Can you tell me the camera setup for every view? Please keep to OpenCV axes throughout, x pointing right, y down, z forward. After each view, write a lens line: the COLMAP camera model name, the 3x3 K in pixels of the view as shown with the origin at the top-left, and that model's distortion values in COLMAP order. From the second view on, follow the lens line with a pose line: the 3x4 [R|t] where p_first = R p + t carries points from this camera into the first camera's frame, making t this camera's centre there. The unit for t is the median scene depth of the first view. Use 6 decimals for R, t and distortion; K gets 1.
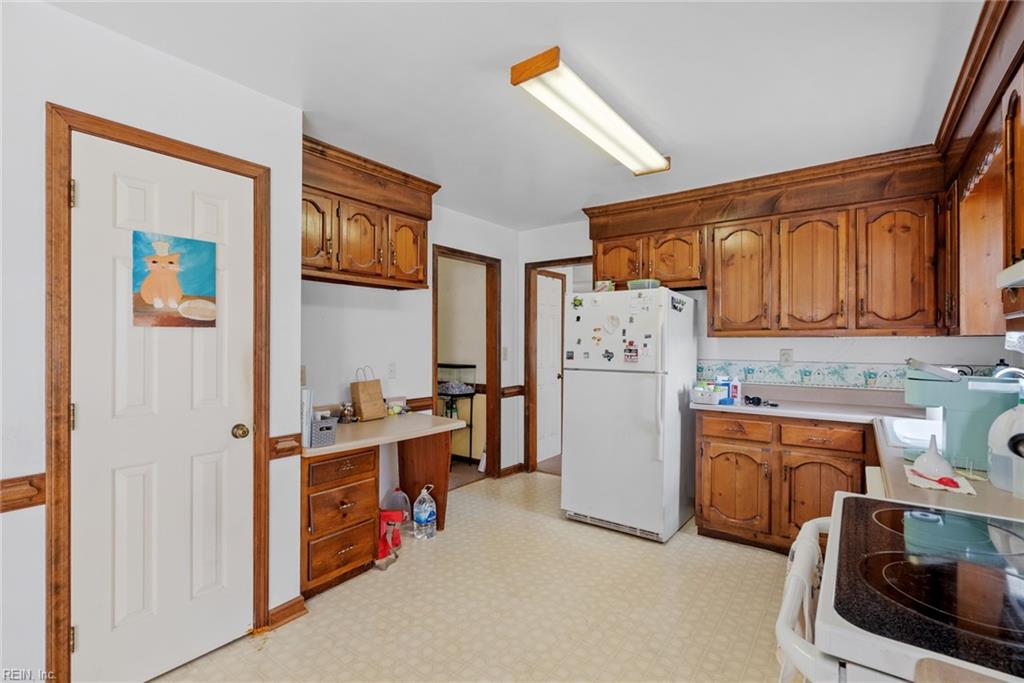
lens RADIAL K [[465.6, 0, 505.9], [0, 465.6, 342.6], [0, 0, 1]] dist [-0.009468, 0.002319]
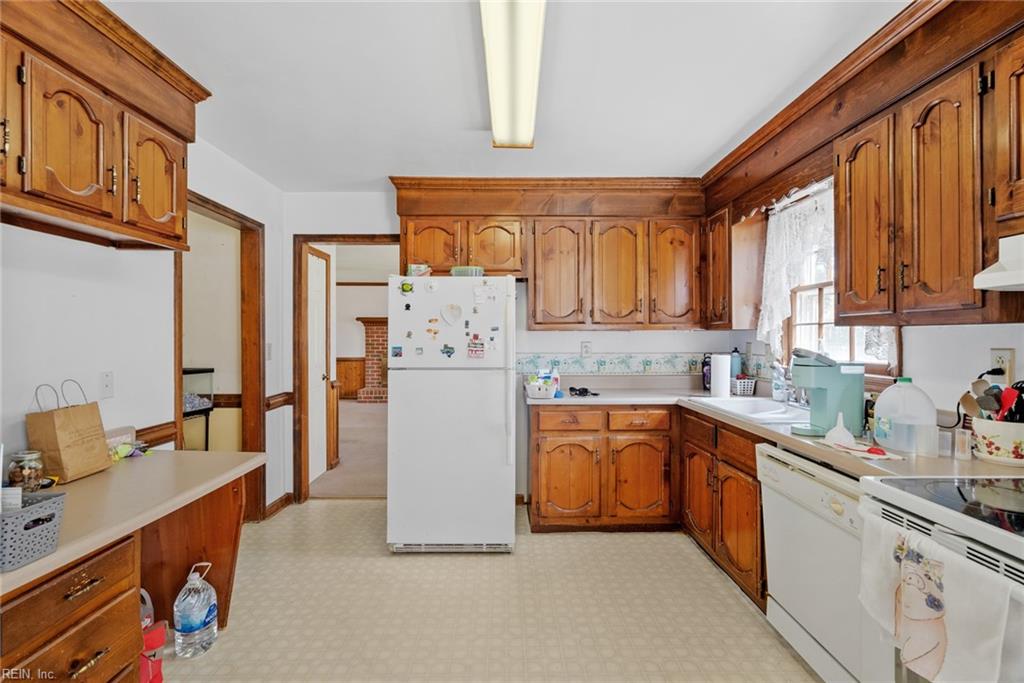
lens RADIAL K [[465.6, 0, 512.1], [0, 465.6, 337.1], [0, 0, 1]] dist [-0.009468, 0.002319]
pose [[0.796388, -0.003464, 0.604776, -0.207415], [0.002881, 0.999994, 0.001934, 0.000918], [-0.604779, 0.000202, 0.796393, 0.248855]]
